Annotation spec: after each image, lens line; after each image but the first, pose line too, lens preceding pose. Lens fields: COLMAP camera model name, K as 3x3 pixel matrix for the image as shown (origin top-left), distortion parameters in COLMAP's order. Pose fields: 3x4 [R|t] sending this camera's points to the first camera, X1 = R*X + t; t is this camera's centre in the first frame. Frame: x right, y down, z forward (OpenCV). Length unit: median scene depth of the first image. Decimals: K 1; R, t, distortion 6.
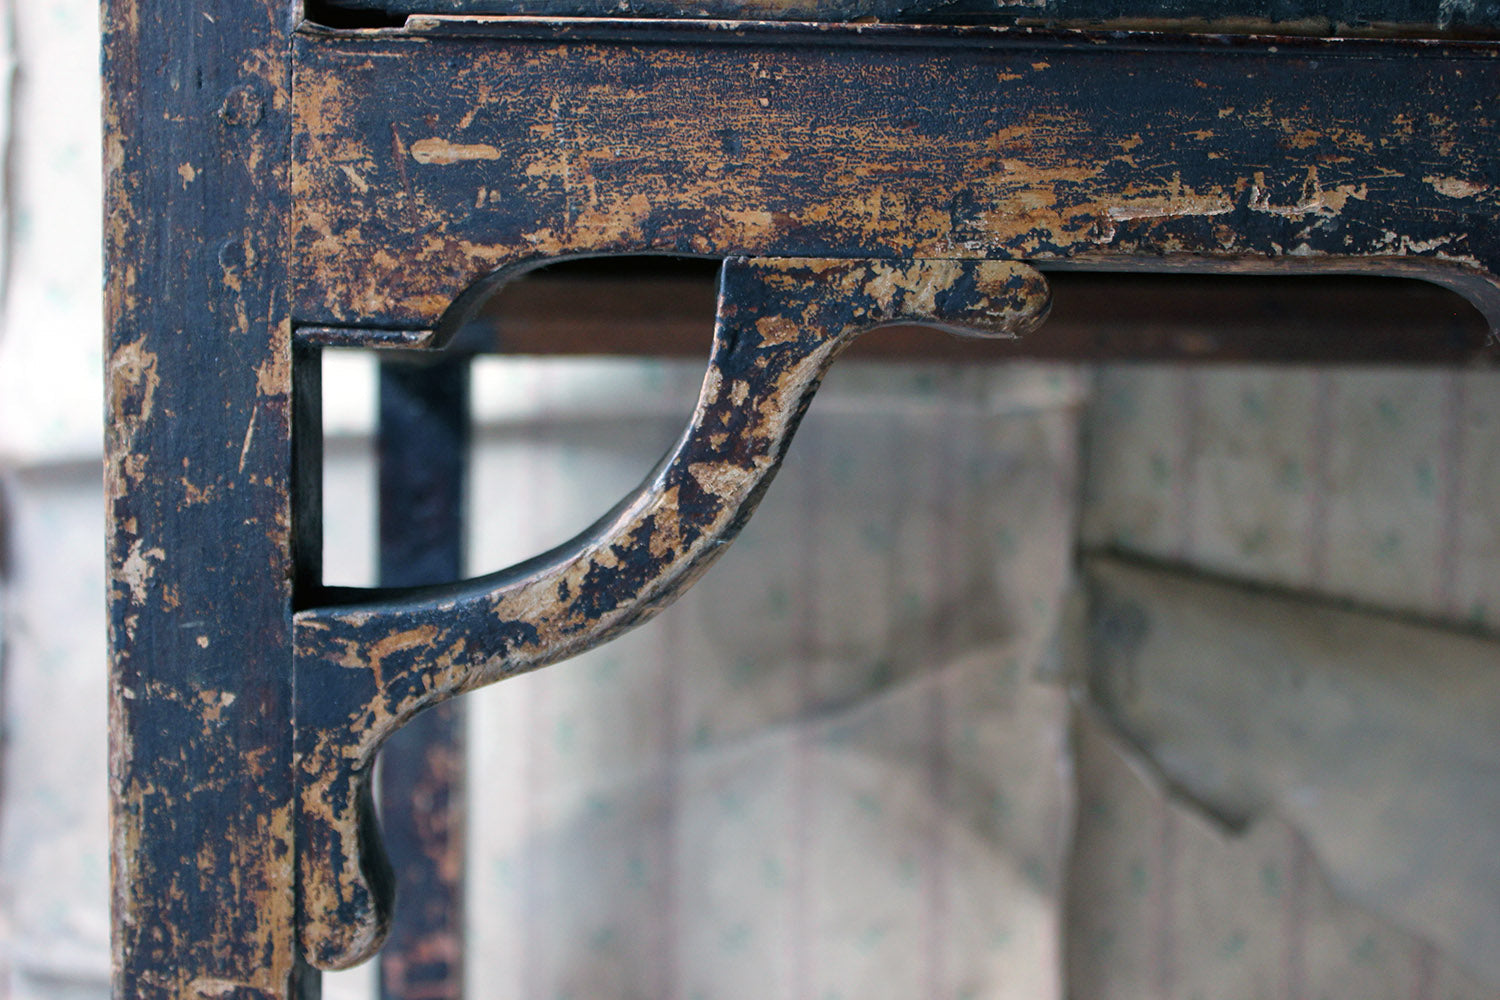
lens RADIAL K [[2160.1, 0, 740.3], [0, 2160.1, 454.7], [0, 0, 1]] dist [-0.044315, 0.000000]
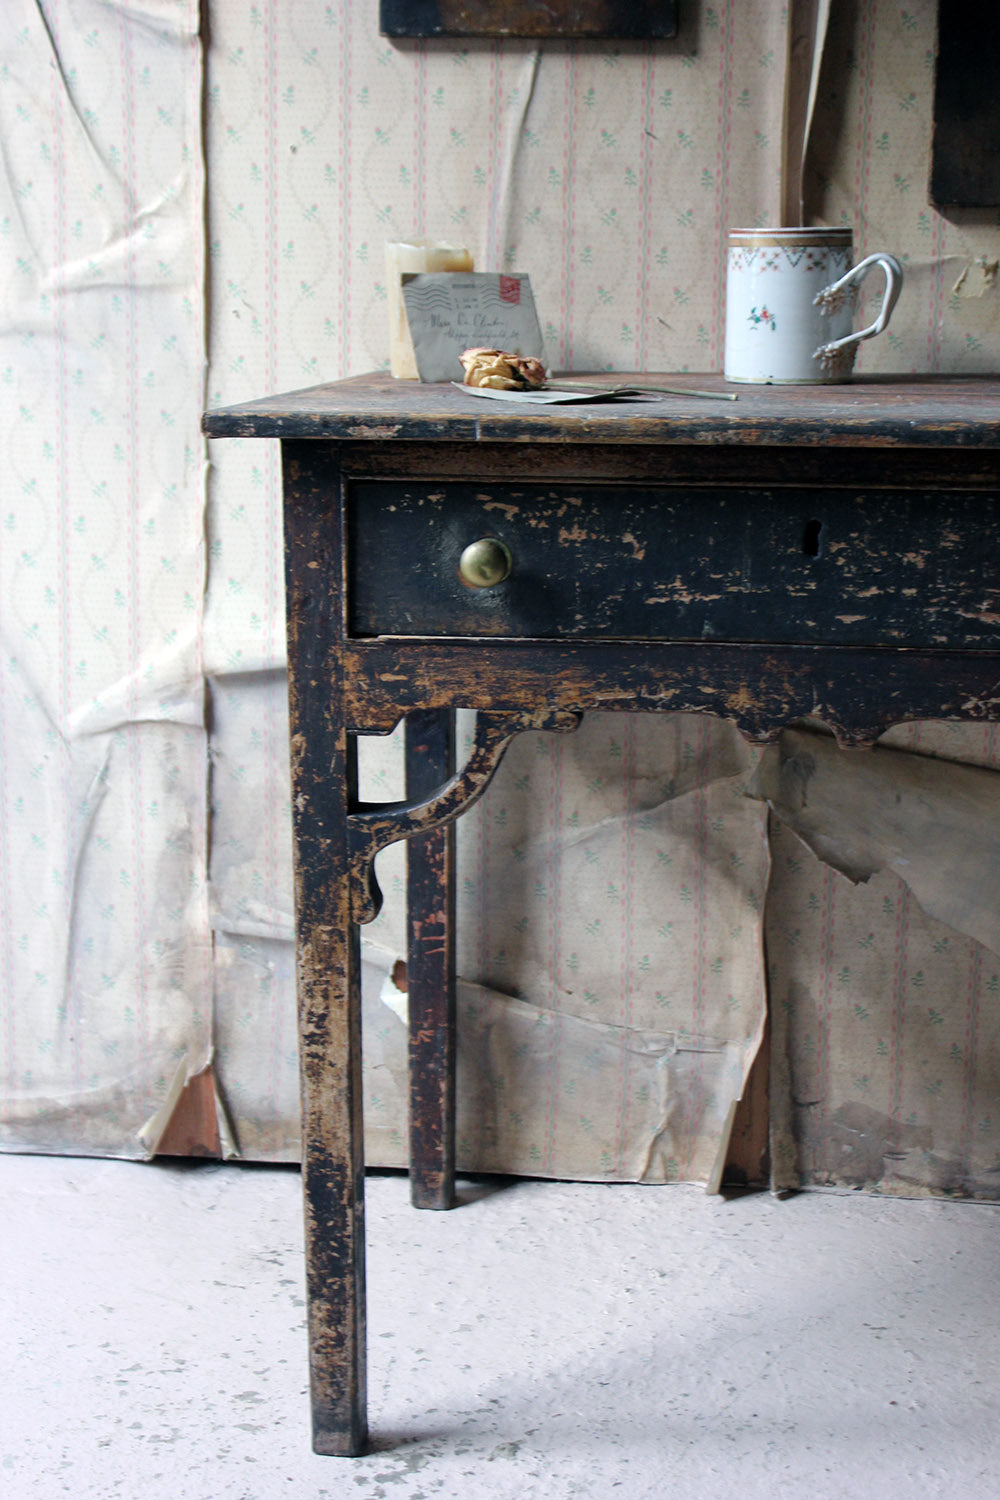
lens RADIAL K [[2419.6, 0, 479.3], [0, 2419.6, 725.4], [0, 0, 1]] dist [-0.001939, 0.000000]
pose [[0.982975, 0.017293, -0.182922, 0.652299], [0.008830, 0.989965, 0.141035, -0.572988], [0.183525, -0.140249, 0.972959, -2.420879]]
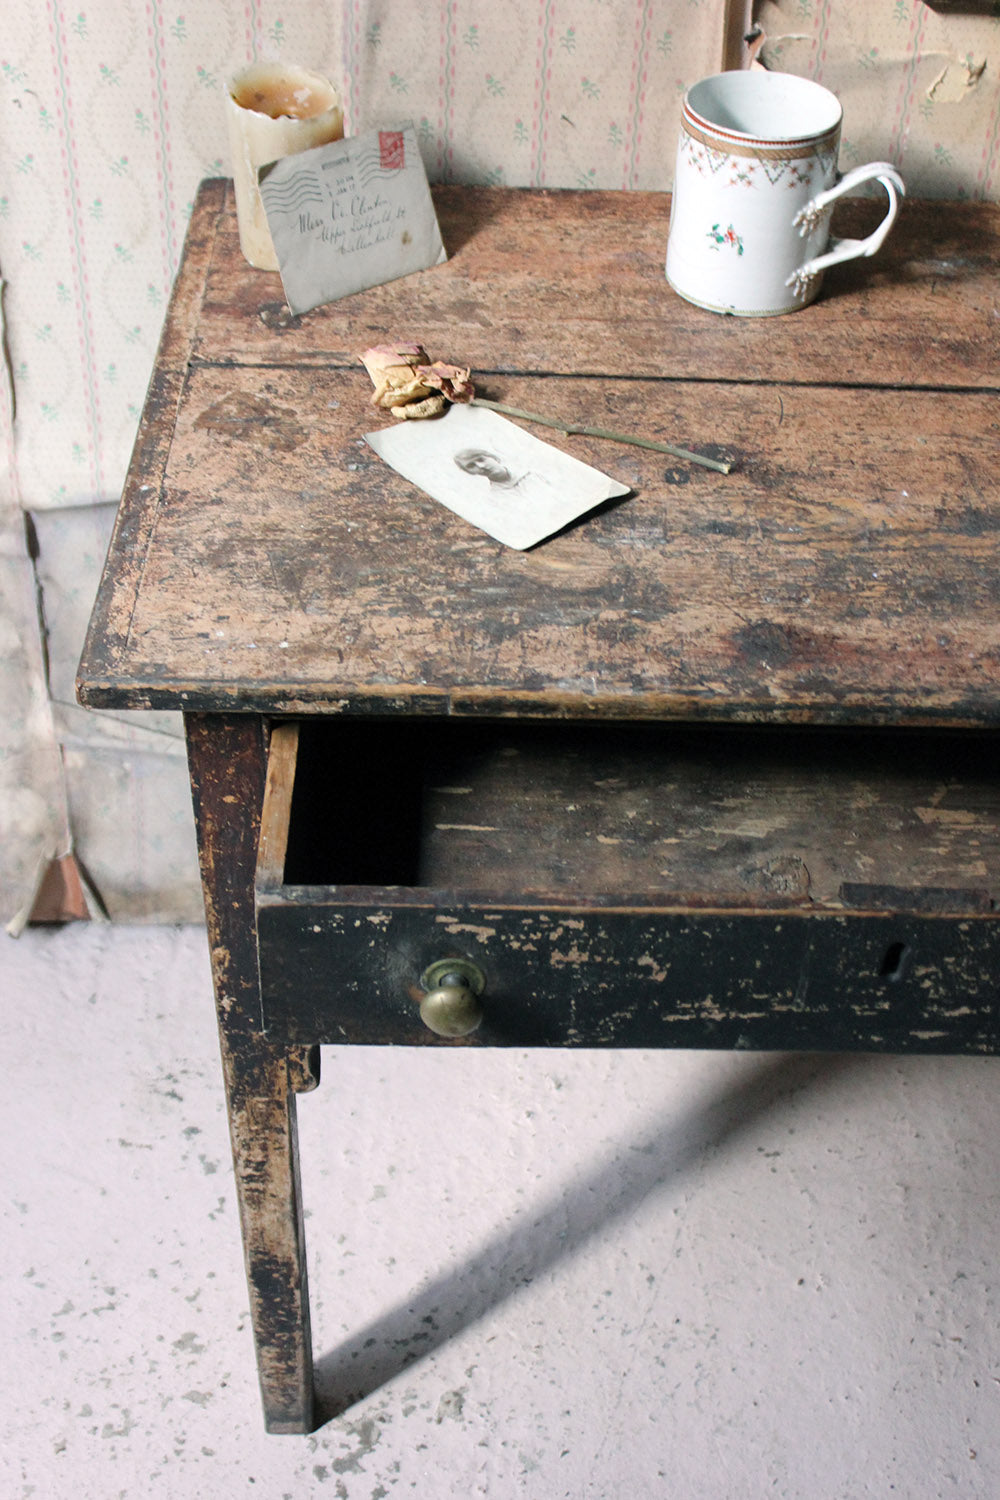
lens RADIAL K [[2061.6, 0, 493.1], [0, 2061.6, 754.5], [0, 0, 1]] dist [-0.036032, 0.000000]
pose [[0.999539, 0.027292, -0.013274, 0.093246], [-0.013123, 0.783054, 0.621815, -1.875136], [0.027365, -0.621354, 0.783052, -0.821139]]
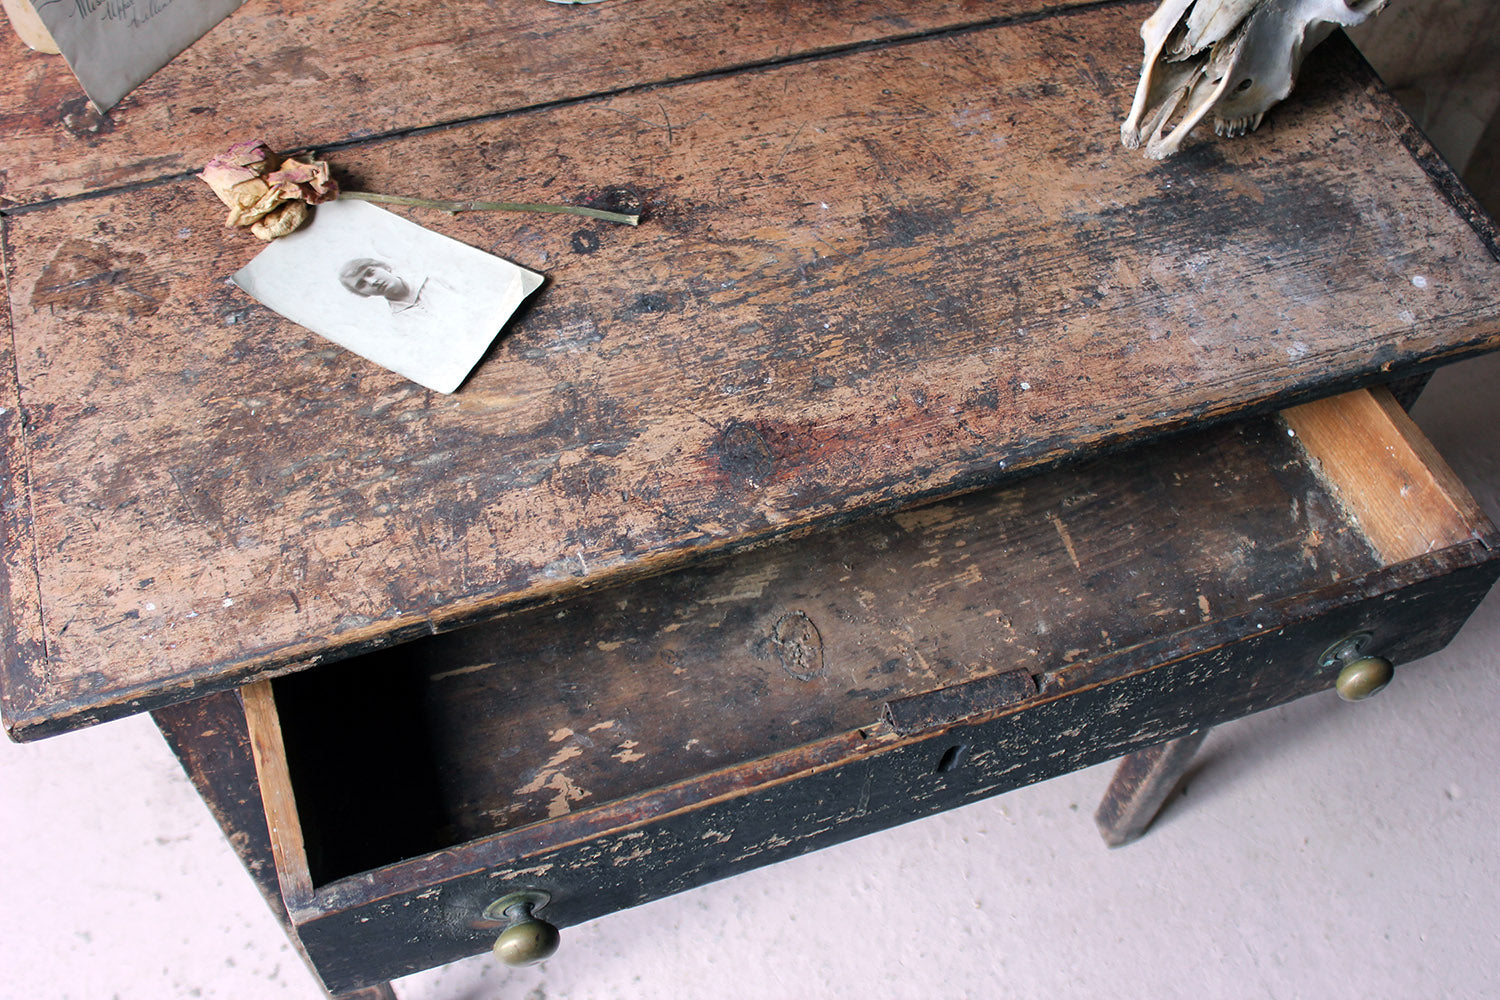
lens RADIAL K [[1647.9, 0, 750.9], [0, 1647.9, 502.1], [0, 0, 1]] dist [-0.078796, 0.000000]
pose [[0.955029, -0.231417, 0.185382, 0.041904], [-0.010006, 0.599697, 0.800165, -1.880318], [-0.296344, -0.766035, 0.570412, 0.055658]]
